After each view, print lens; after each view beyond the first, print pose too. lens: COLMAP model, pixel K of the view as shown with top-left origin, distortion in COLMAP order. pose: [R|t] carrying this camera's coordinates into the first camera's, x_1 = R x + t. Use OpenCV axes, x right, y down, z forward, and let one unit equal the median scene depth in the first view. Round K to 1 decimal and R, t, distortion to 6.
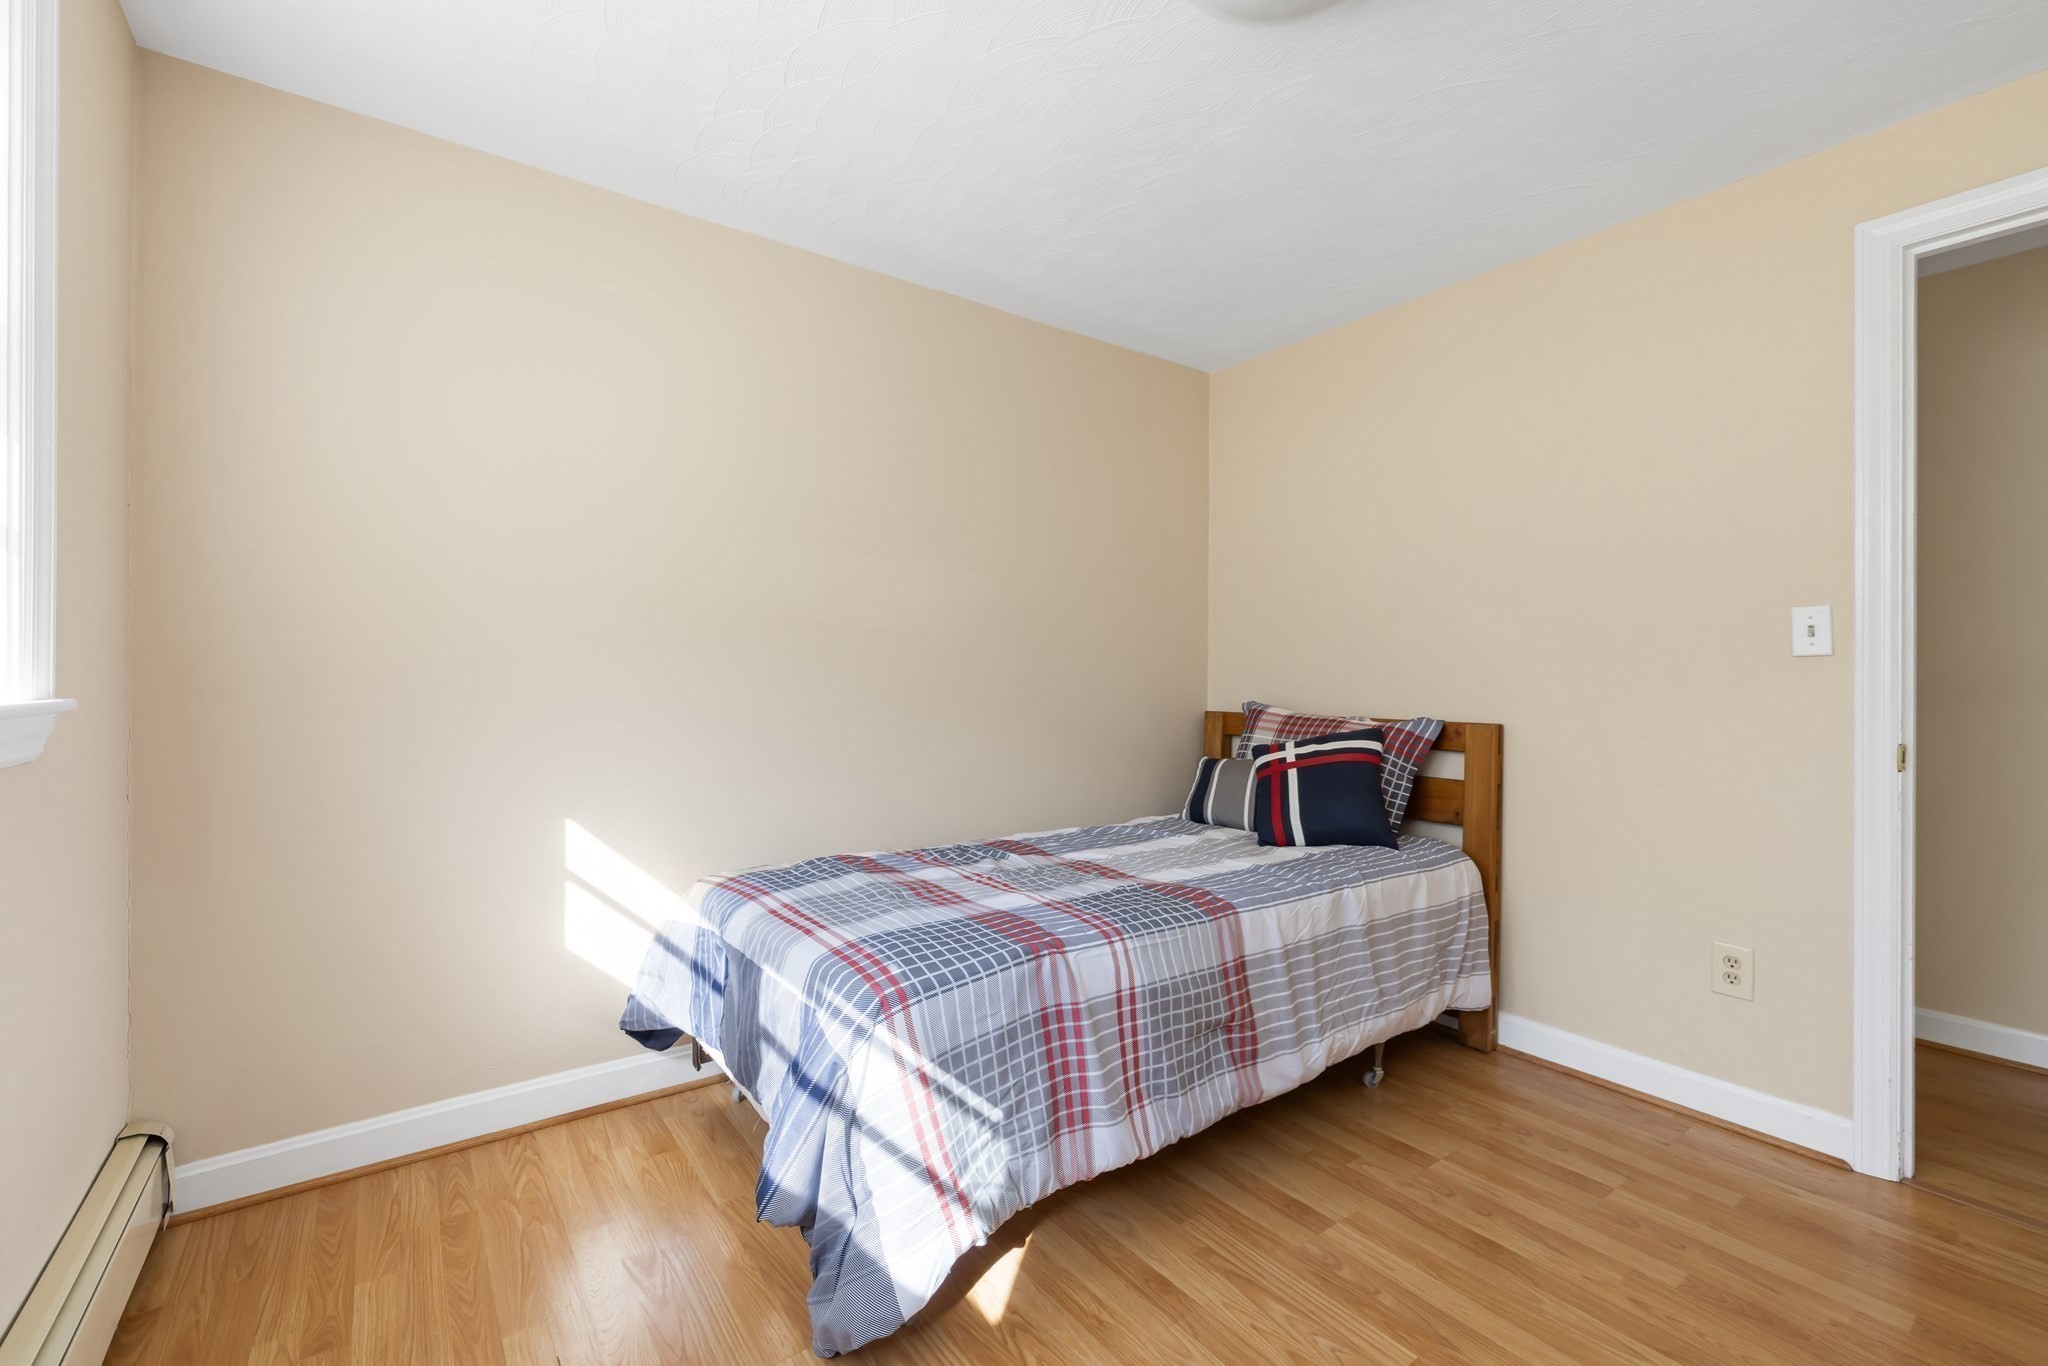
lens RADIAL K [[871.2, 0, 1024.0], [0, 871.2, 683.0], [0, 0, 1]] dist [0.000521, 0.000131]
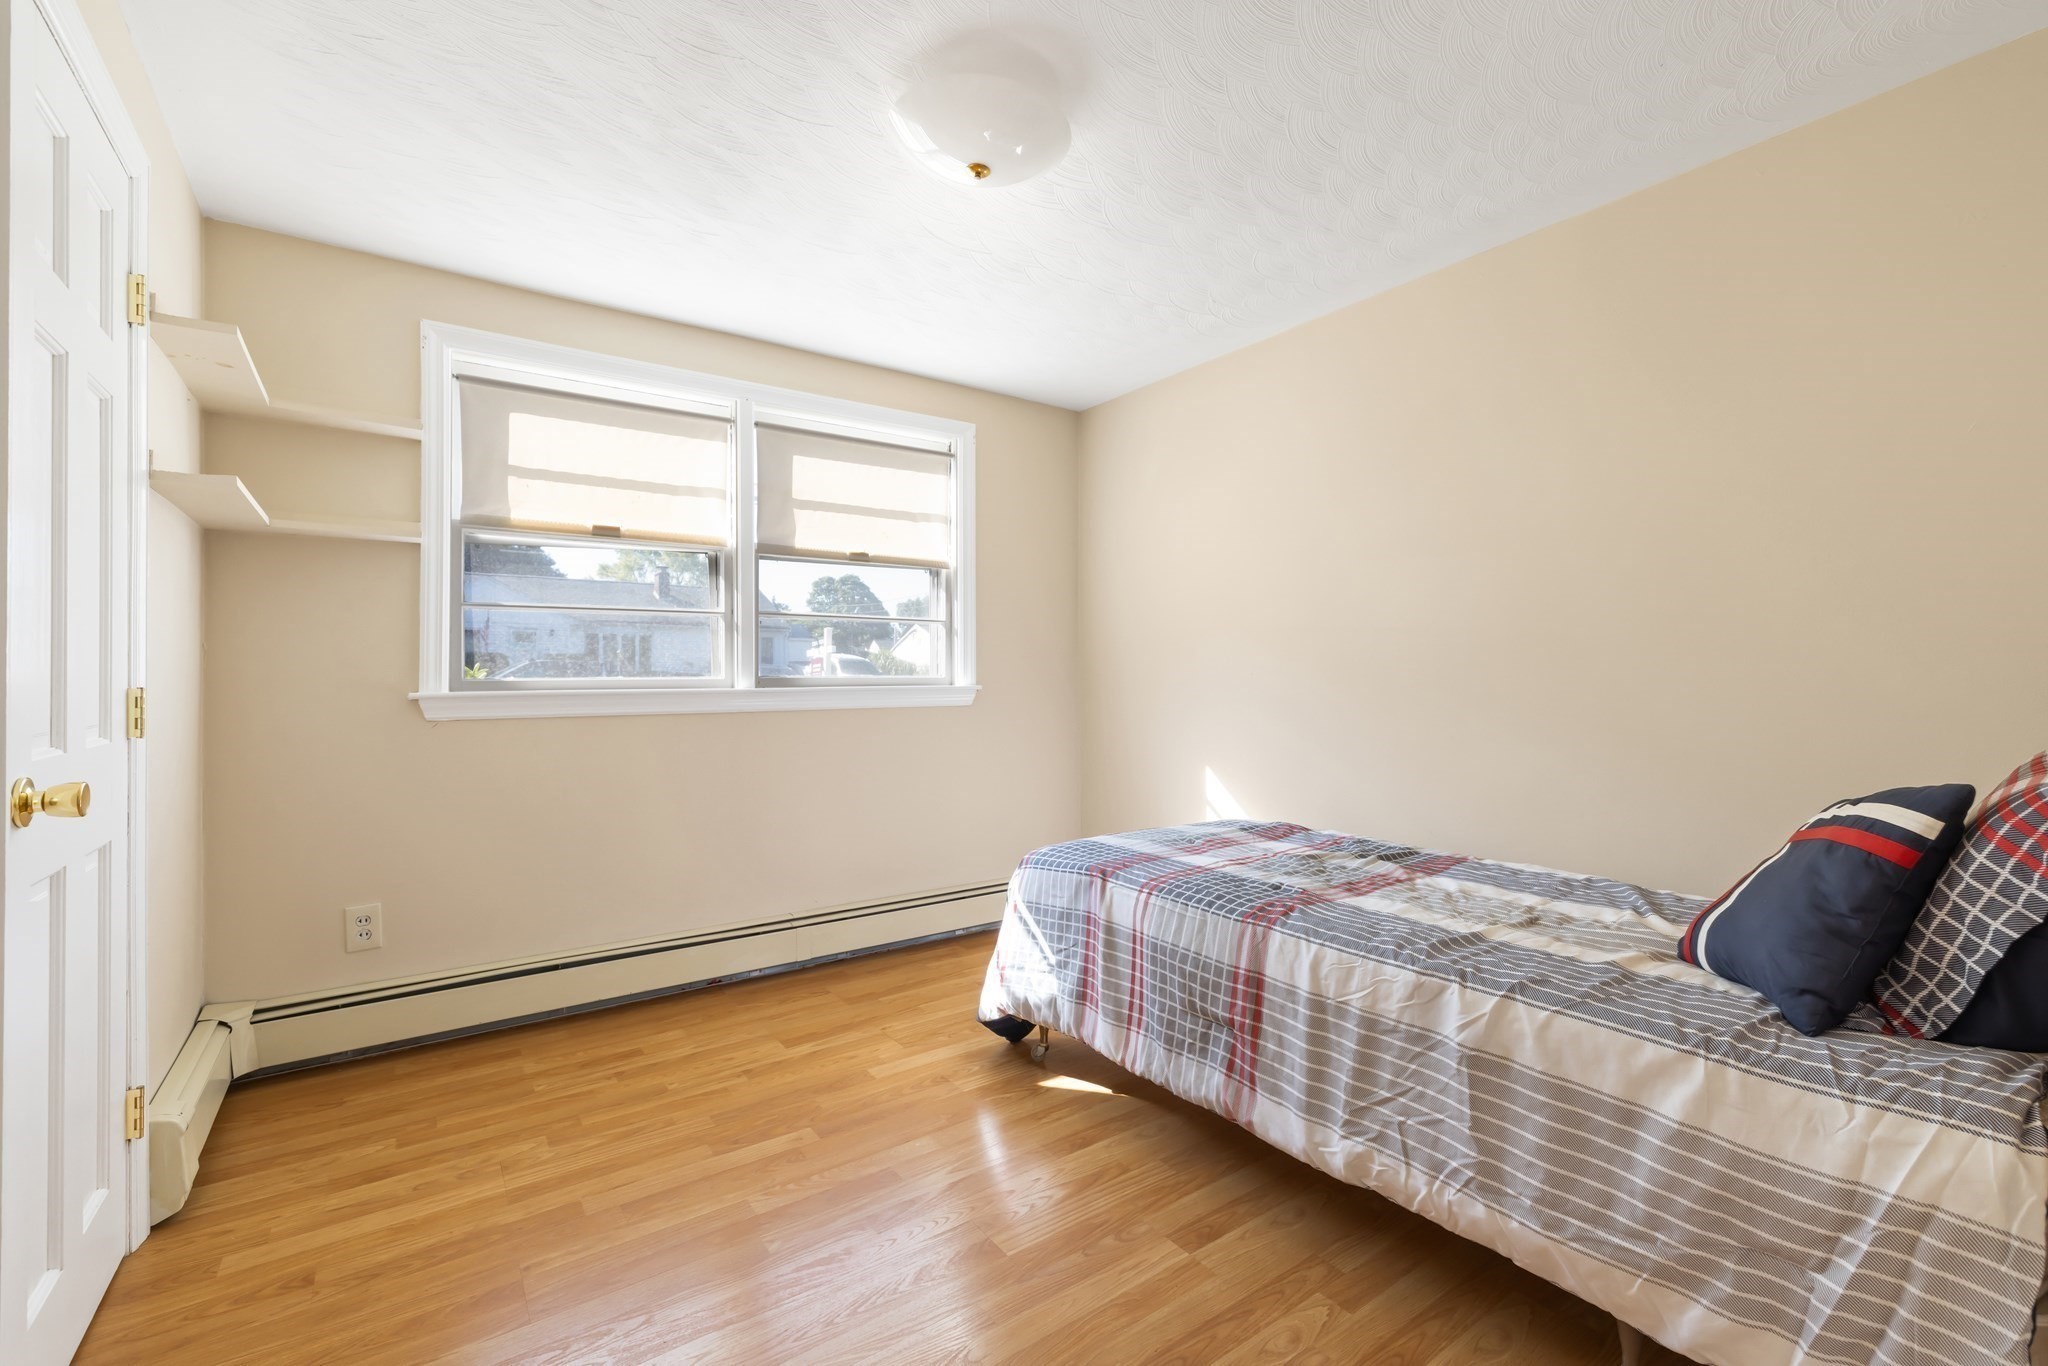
lens RADIAL K [[871.2, 0, 1024.0], [0, 871.2, 683.0], [0, 0, 1]] dist [0.000521, 0.000131]
pose [[-0.012685, -0.003213, -0.999914, 1.289129], [-0.008176, 0.999962, -0.003110, 0.009169], [0.999886, 0.008136, -0.012711, 0.822125]]
